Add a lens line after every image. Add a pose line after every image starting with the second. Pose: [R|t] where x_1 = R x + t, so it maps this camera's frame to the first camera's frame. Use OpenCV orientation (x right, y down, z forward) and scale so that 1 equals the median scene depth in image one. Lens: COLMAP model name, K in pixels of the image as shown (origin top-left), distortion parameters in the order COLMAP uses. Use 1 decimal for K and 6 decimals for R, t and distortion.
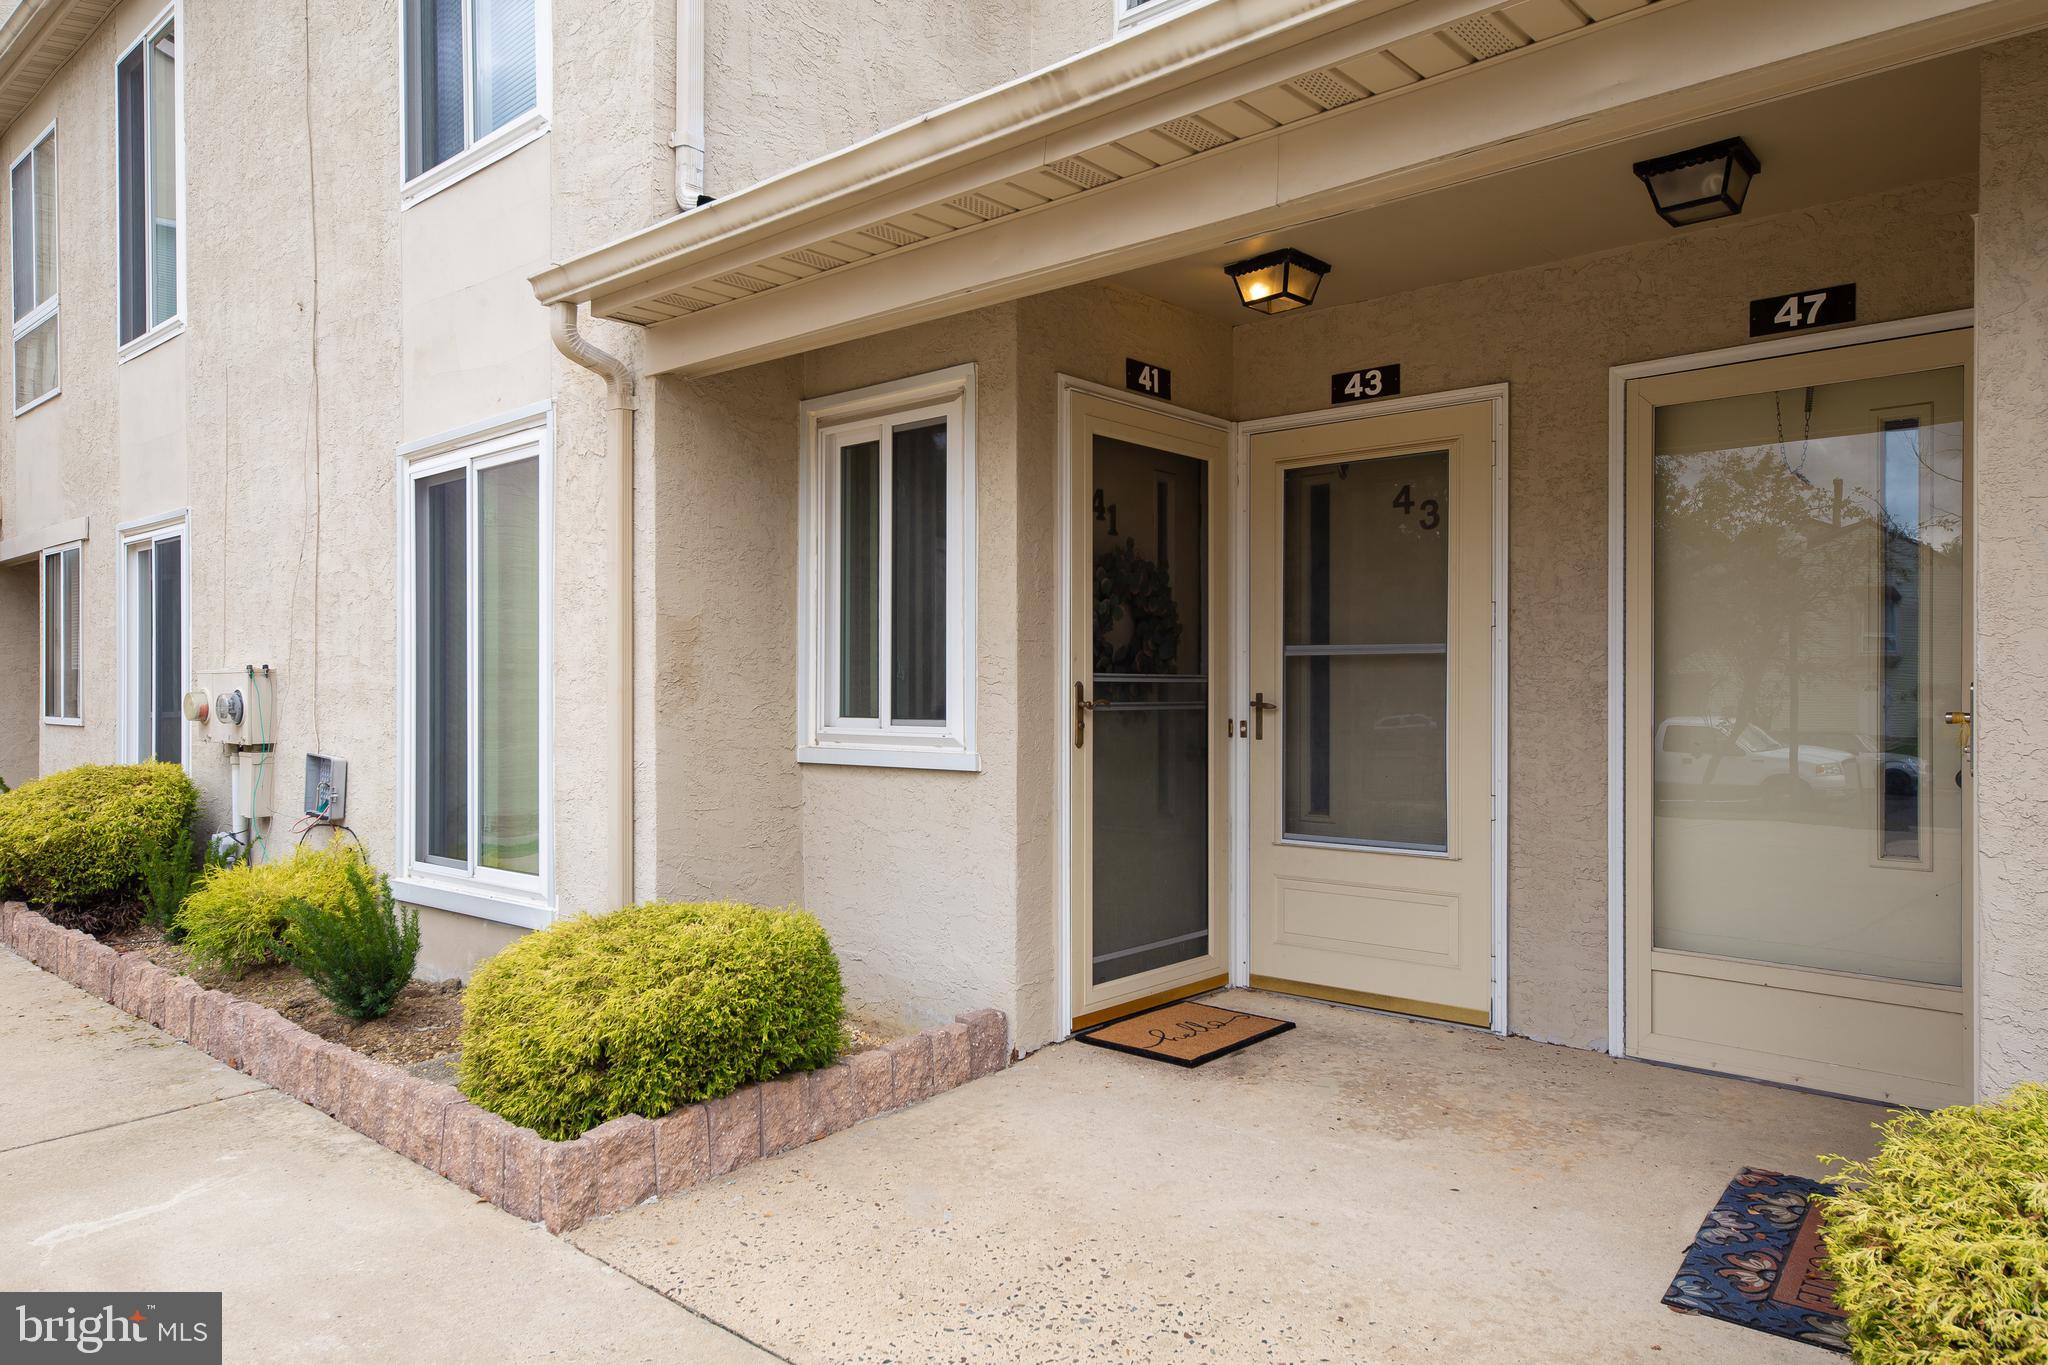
lens RADIAL K [[1341.3, 0, 1015.1], [0, 1341.3, 696.8], [0, 0, 1]] dist [0.016036, -0.015260]
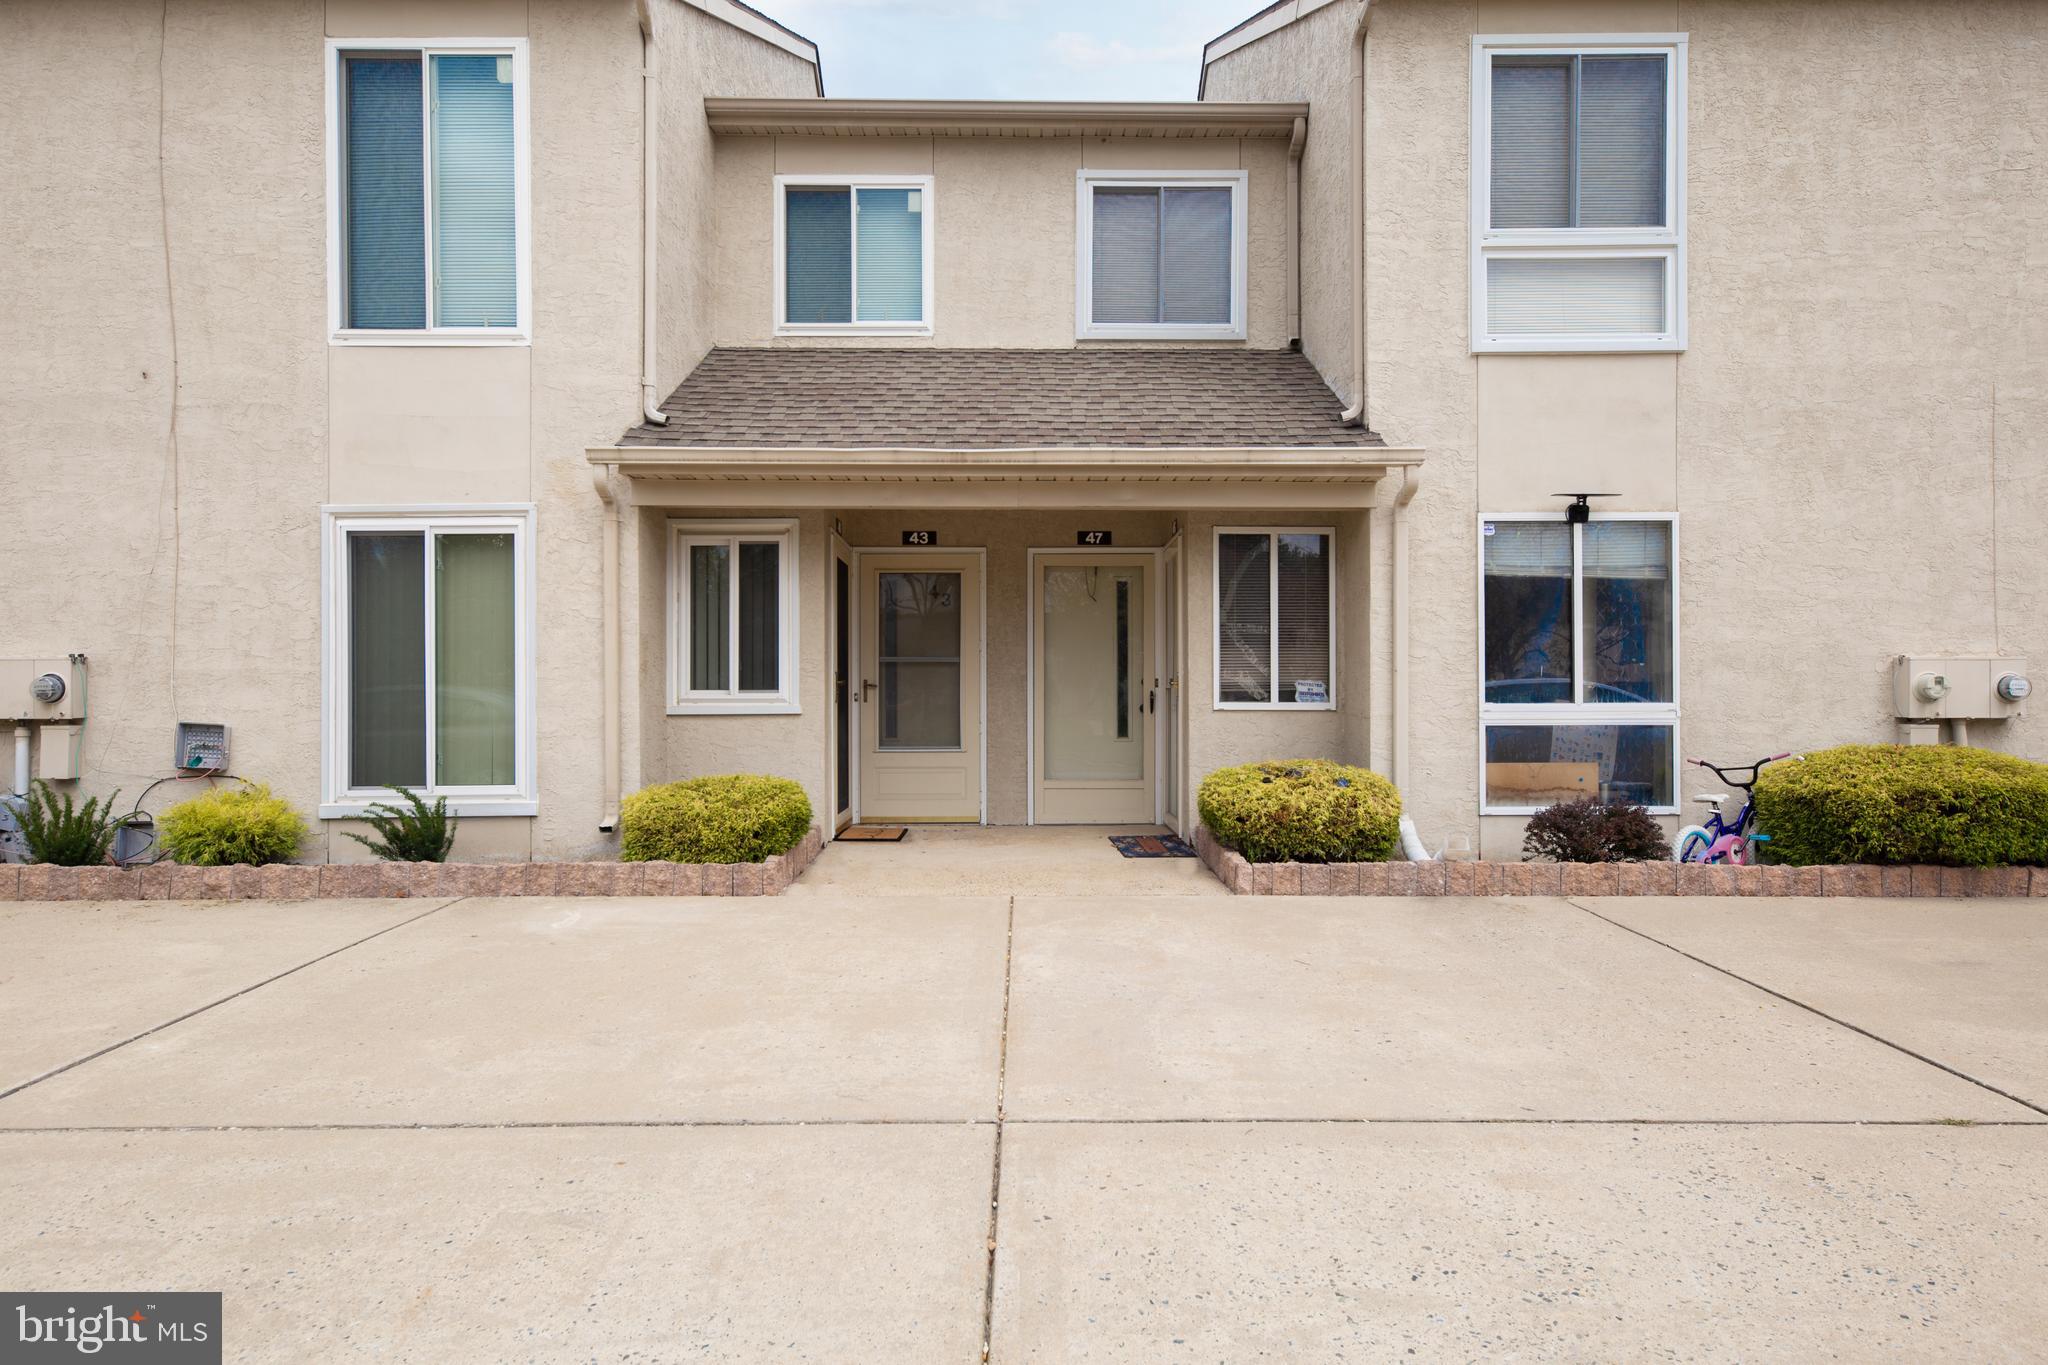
lens RADIAL K [[1202.7, 0, 1026.0], [0, 1202.7, 679.9], [0, 0, 1]] dist [0.025032, 0.003216]
pose [[0.742180, 0.008653, 0.670145, -0.916998], [0.005004, 0.999817, -0.018452, 0.034807], [-0.670182, 0.017049, 0.742001, -0.562101]]
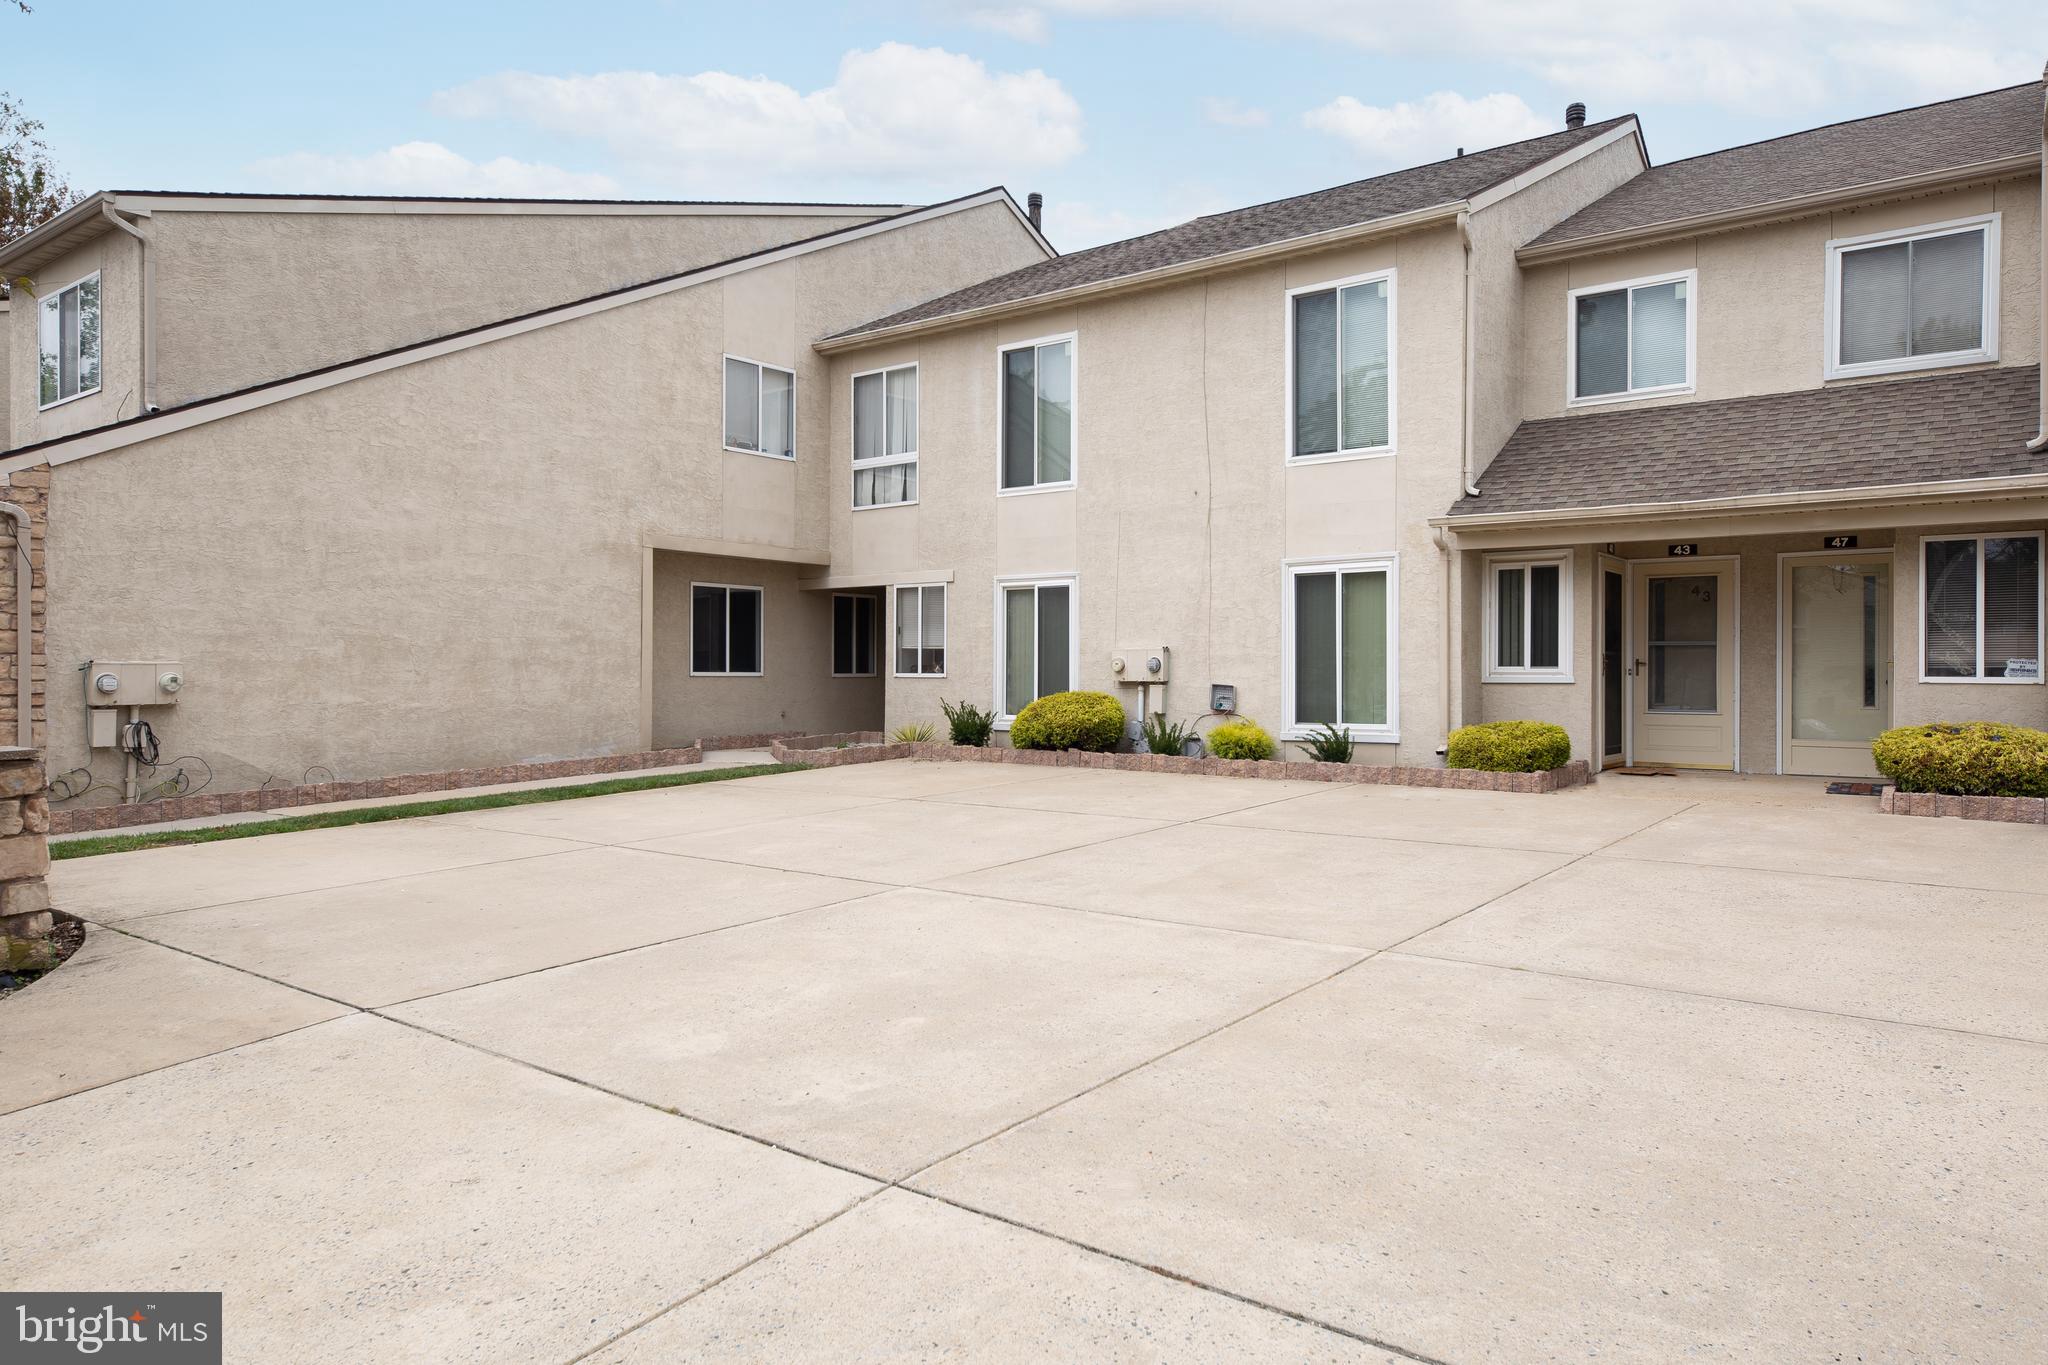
lens RADIAL K [[1341.3, 0, 1019.5], [0, 1341.3, 673.1], [0, 0, 1]] dist [0.016036, -0.015260]
pose [[0.997913, 0.003823, 0.064464, -1.318576], [-0.003452, 0.999977, -0.005860, 0.049278], [-0.064485, 0.005626, 0.997903, -1.744025]]
